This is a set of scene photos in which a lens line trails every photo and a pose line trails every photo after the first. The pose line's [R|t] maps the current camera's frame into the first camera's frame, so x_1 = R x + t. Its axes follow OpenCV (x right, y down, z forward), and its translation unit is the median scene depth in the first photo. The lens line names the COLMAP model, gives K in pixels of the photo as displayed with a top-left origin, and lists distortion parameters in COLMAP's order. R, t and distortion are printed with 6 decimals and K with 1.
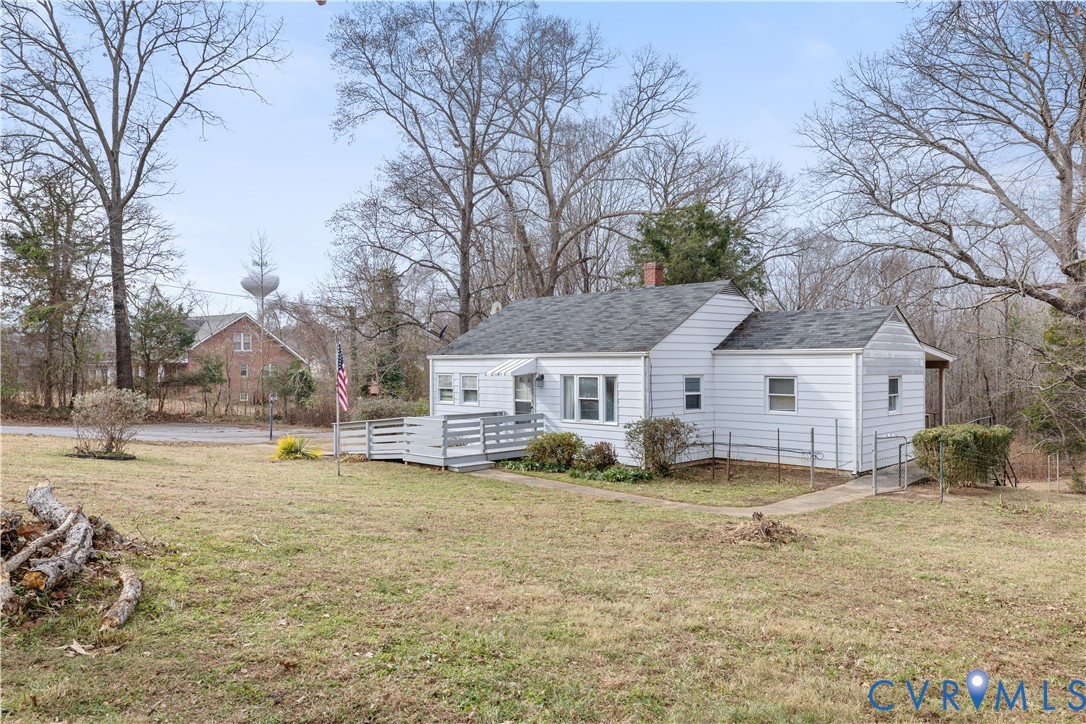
lens RADIAL K [[750.7, 0, 536.9], [0, 750.7, 365.7], [0, 0, 1]] dist [0.000904, -0.002833]
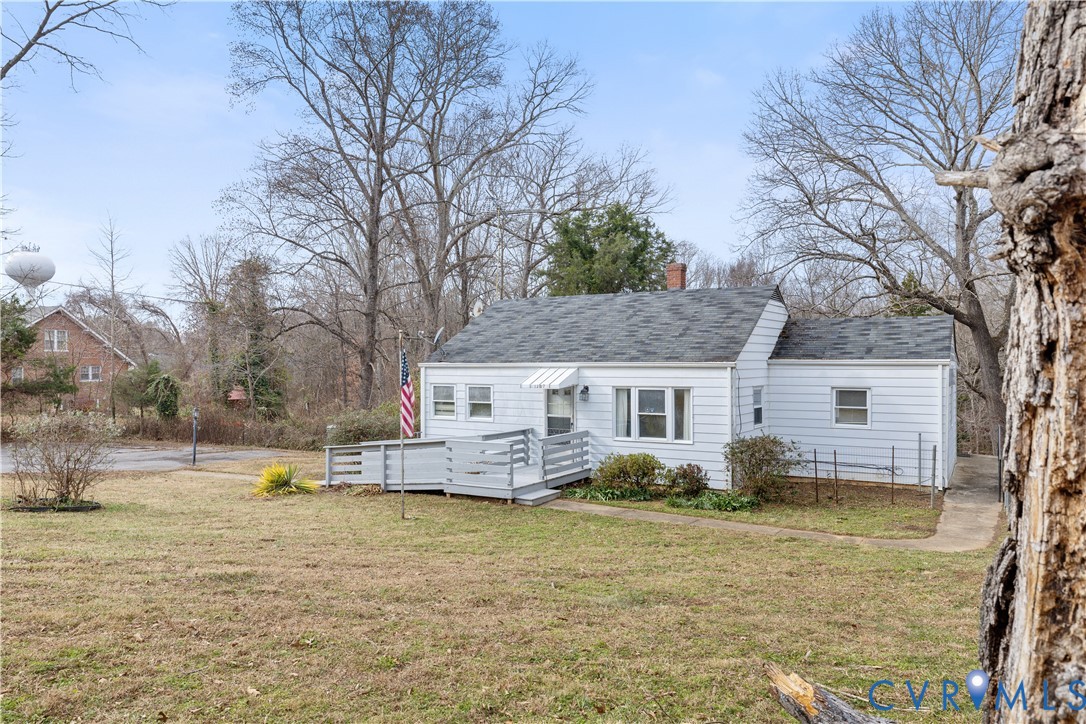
lens RADIAL K [[750.7, 0, 535.5], [0, 750.7, 361.3], [0, 0, 1]] dist [0.000904, -0.002833]
pose [[0.968366, 0.002419, 0.249524, -0.270855], [-0.000969, 0.999982, -0.005935, -0.012233], [-0.249534, 0.005505, 0.968350, 0.164823]]
